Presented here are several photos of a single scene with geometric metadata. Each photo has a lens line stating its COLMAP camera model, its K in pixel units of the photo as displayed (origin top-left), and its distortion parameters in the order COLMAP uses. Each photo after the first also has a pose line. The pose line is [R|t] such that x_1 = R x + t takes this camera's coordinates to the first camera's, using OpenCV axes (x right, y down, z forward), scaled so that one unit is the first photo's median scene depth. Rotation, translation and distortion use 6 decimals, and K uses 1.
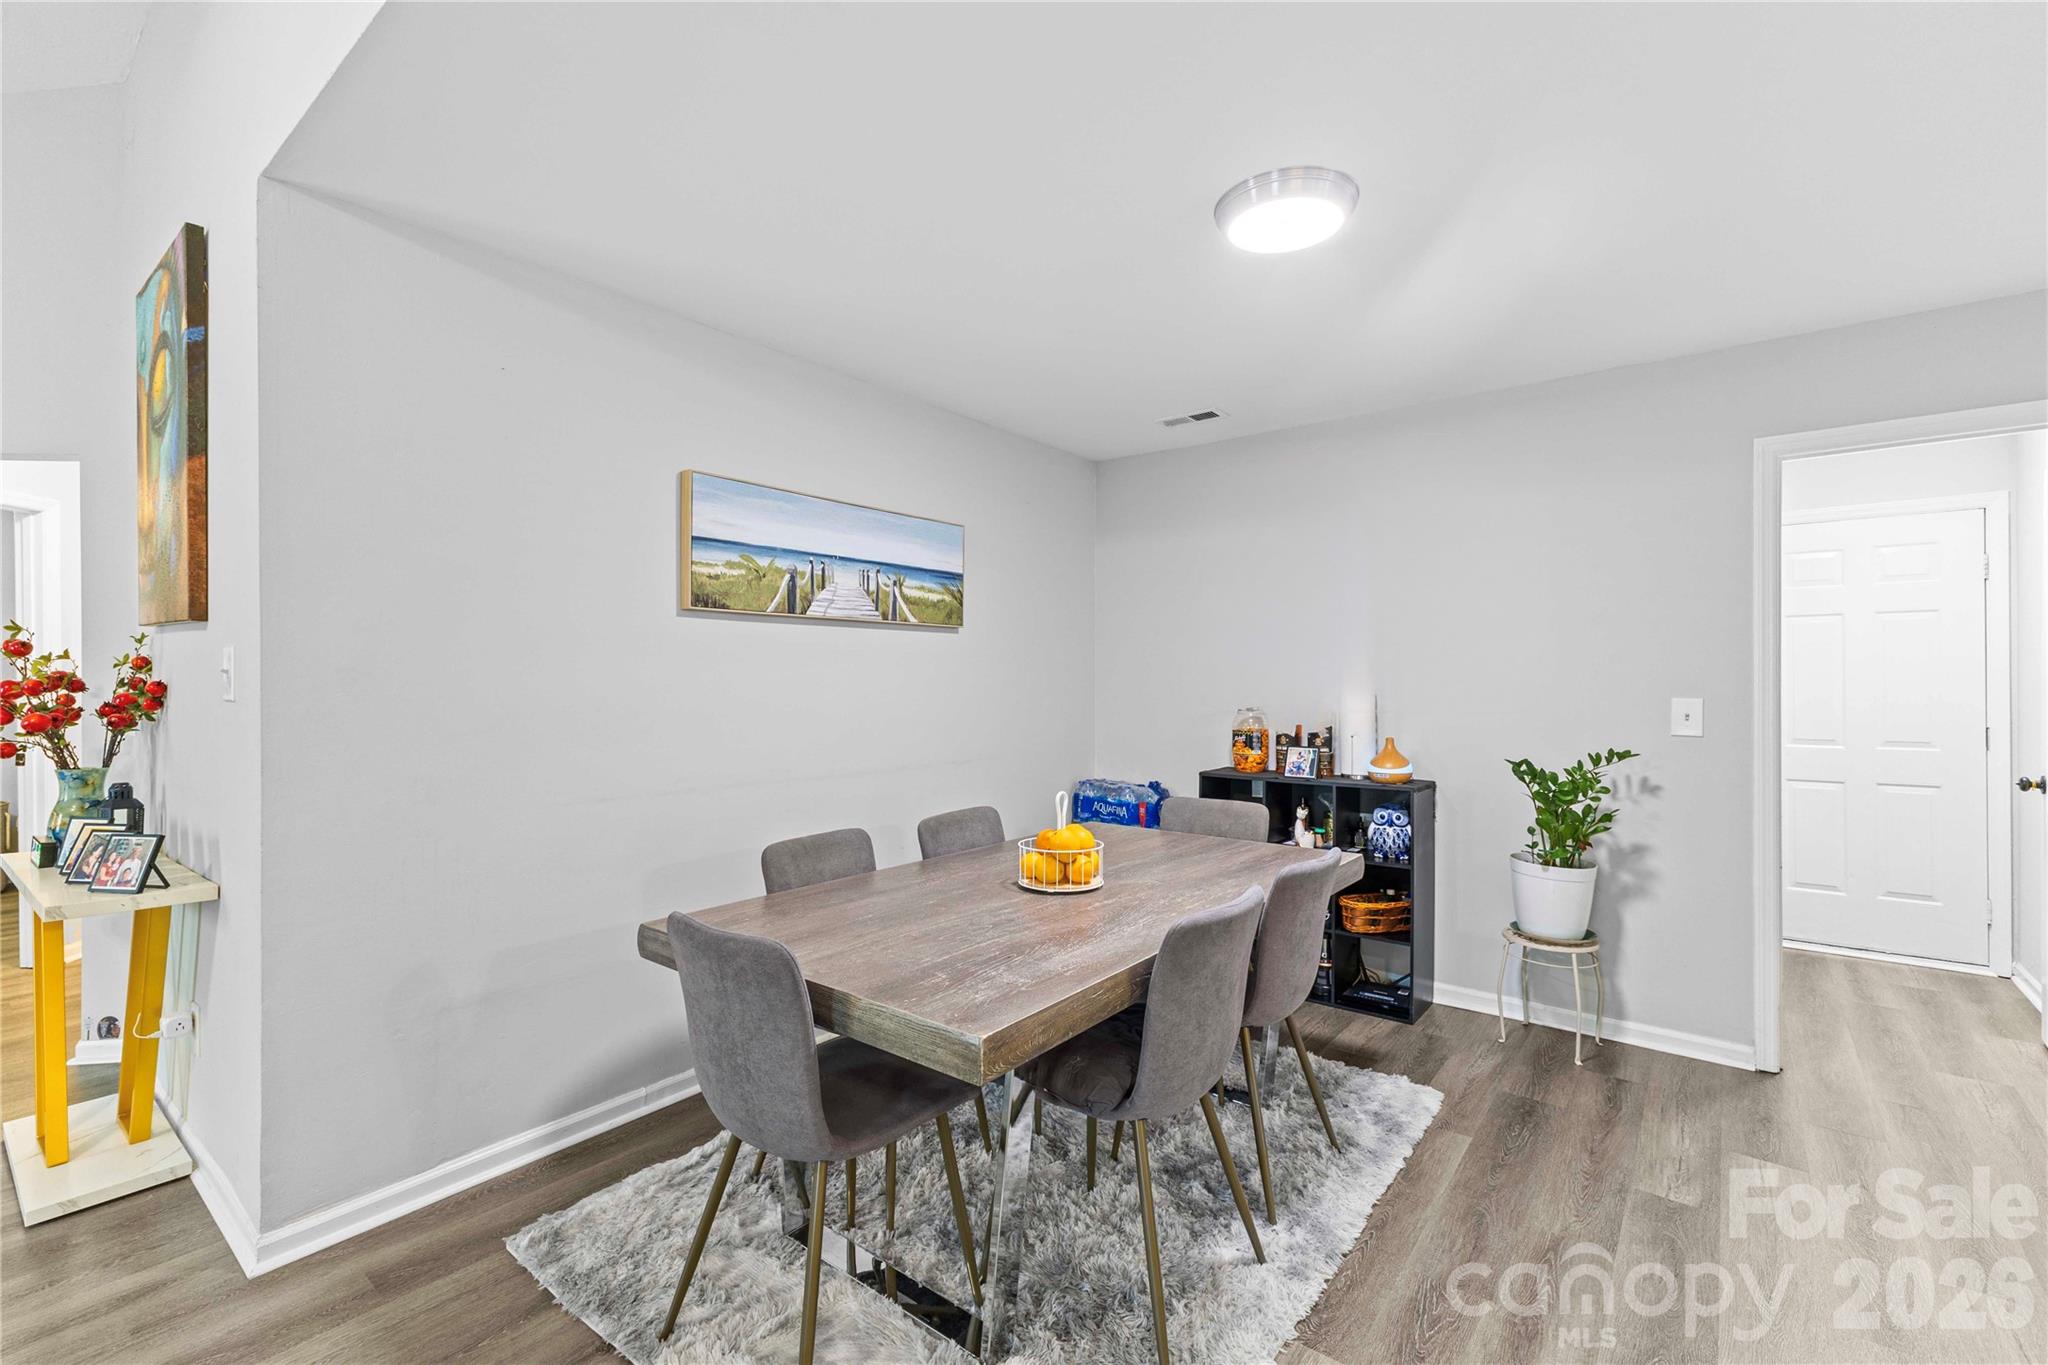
lens RADIAL K [[879.4, 0, 1034.9], [0, 879.4, 676.8], [0, 0, 1]] dist [0.003129, 0.000109]
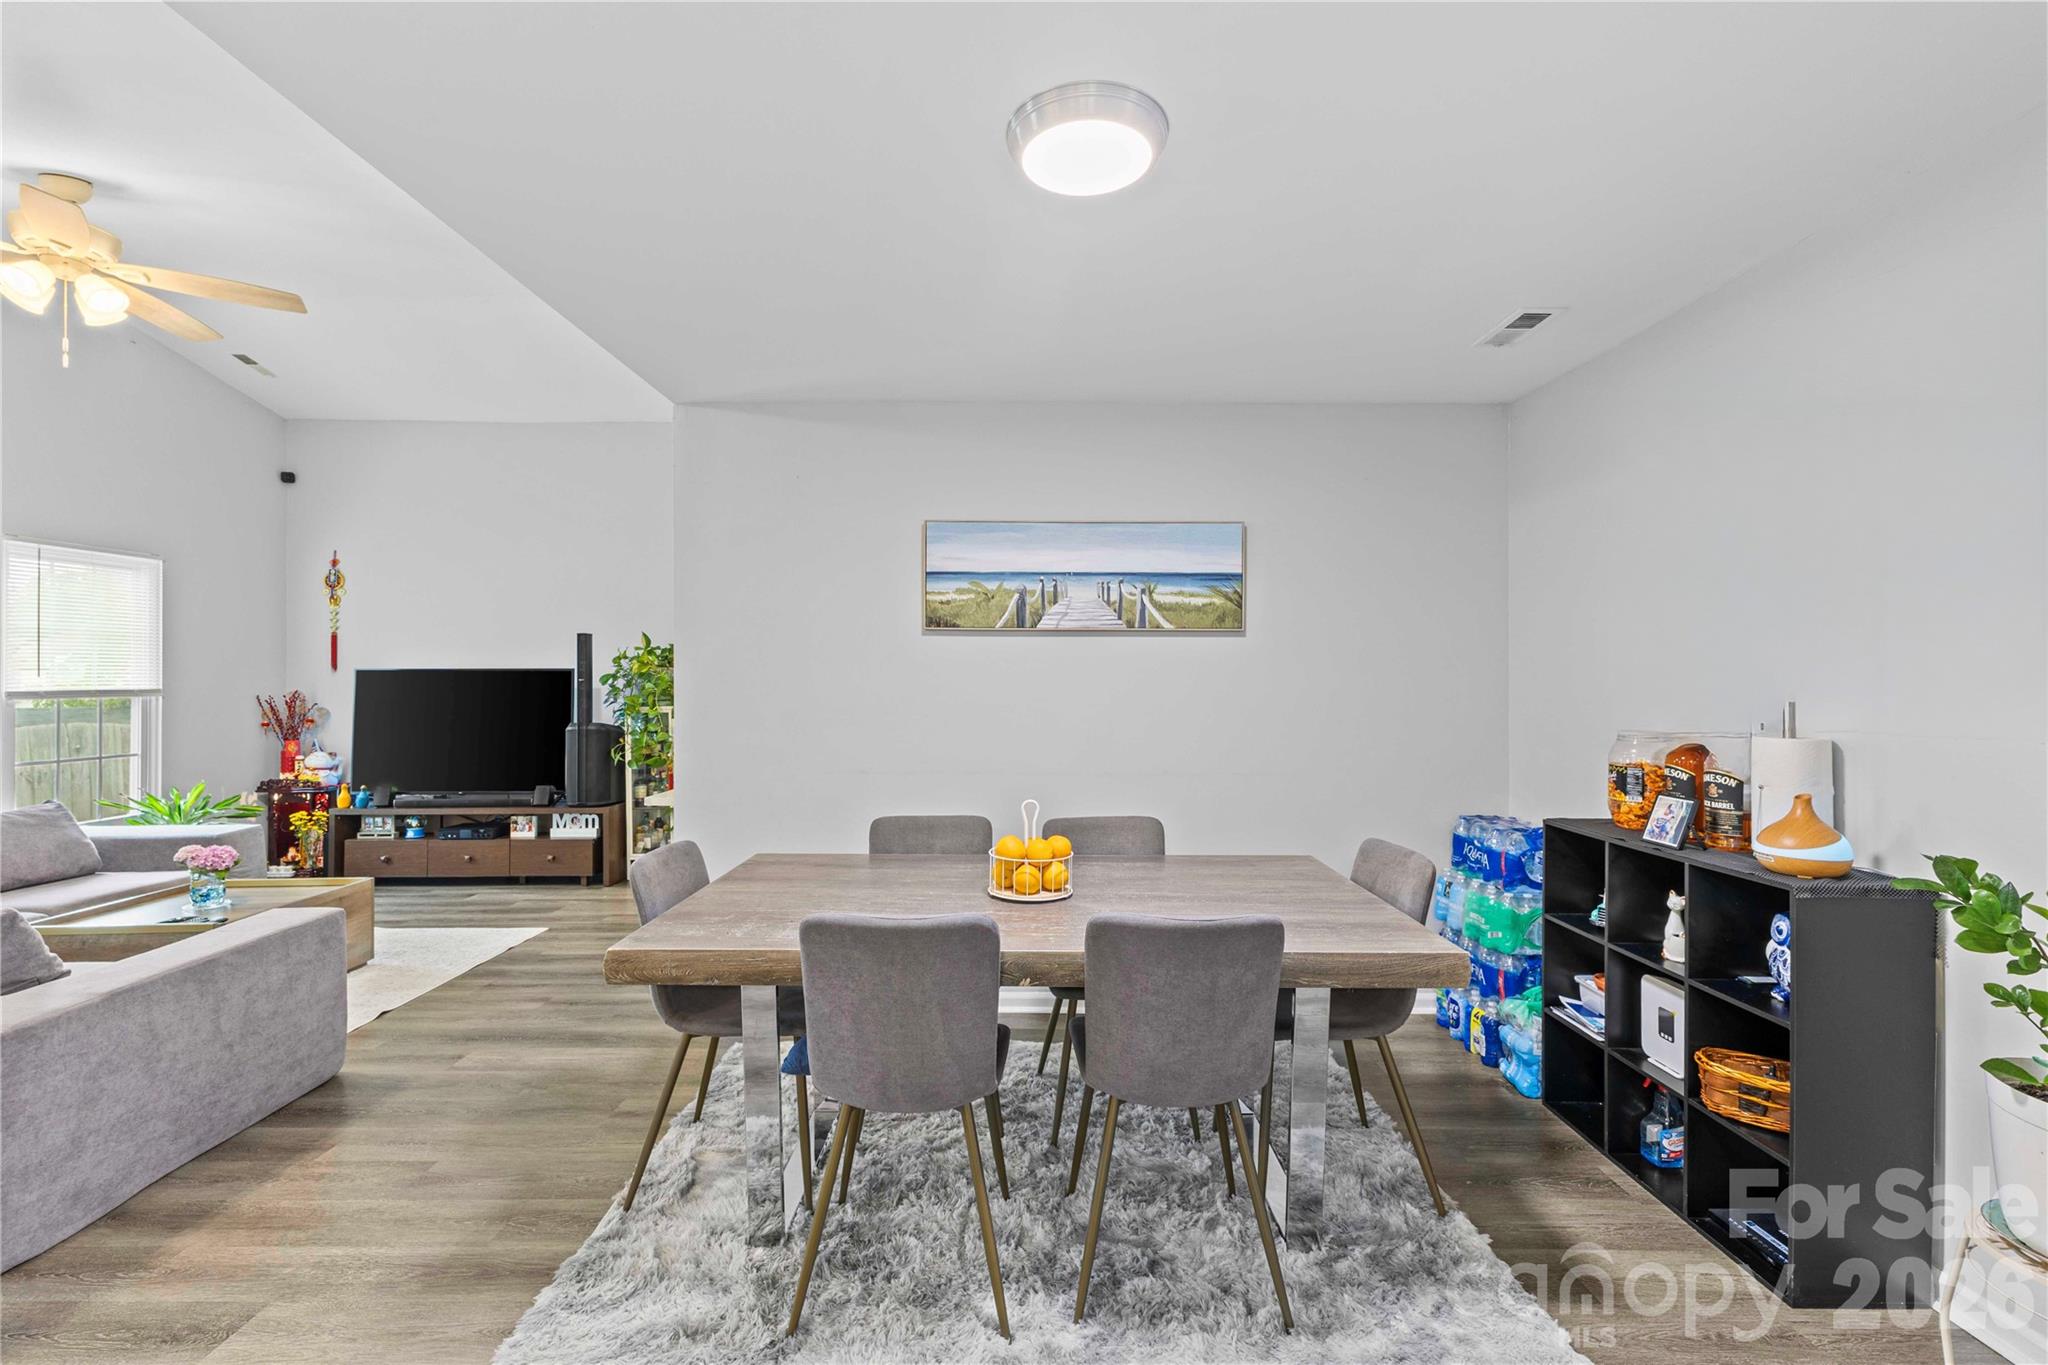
lens RADIAL K [[879.4, 0, 1033.9], [0, 879.4, 679.8], [0, 0, 1]] dist [0.003129, 0.000109]
pose [[0.617568, 0.002664, -0.786513, 0.617170], [-0.002291, 0.999996, 0.001588, -0.005373], [0.786514, 0.000822, 0.617572, 0.292542]]
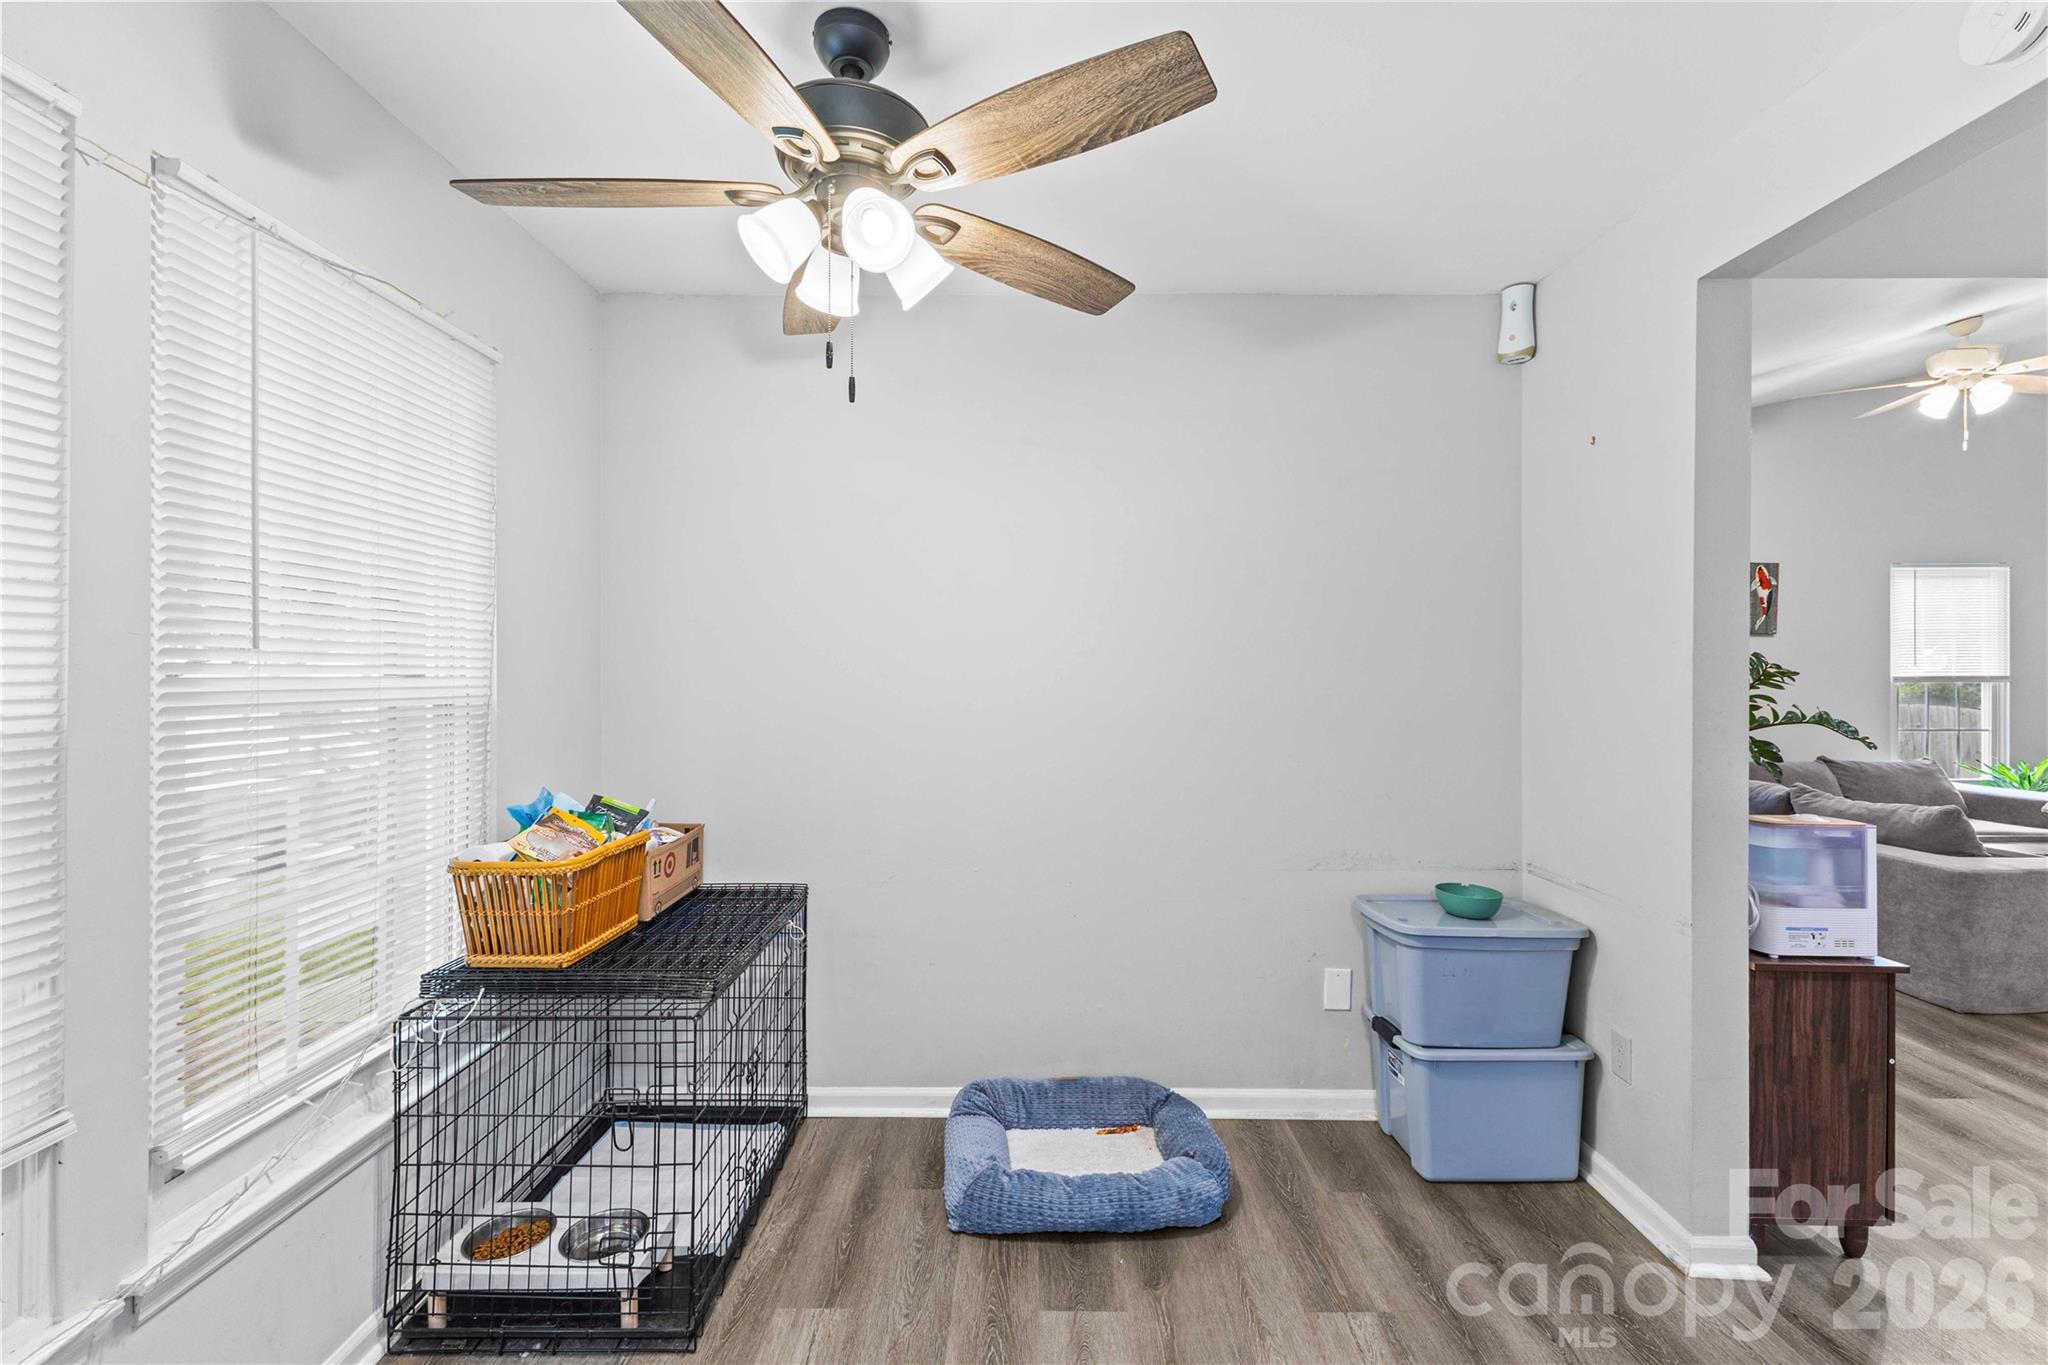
lens RADIAL K [[879.4, 0, 1018.1], [0, 879.4, 671.9], [0, 0, 1]] dist [0.003129, 0.000109]
pose [[-0.799140, 0.005385, -0.601121, 1.263530], [0.003922, 0.999985, 0.003745, -0.006609], [0.601132, 0.000635, -0.799149, 0.269485]]
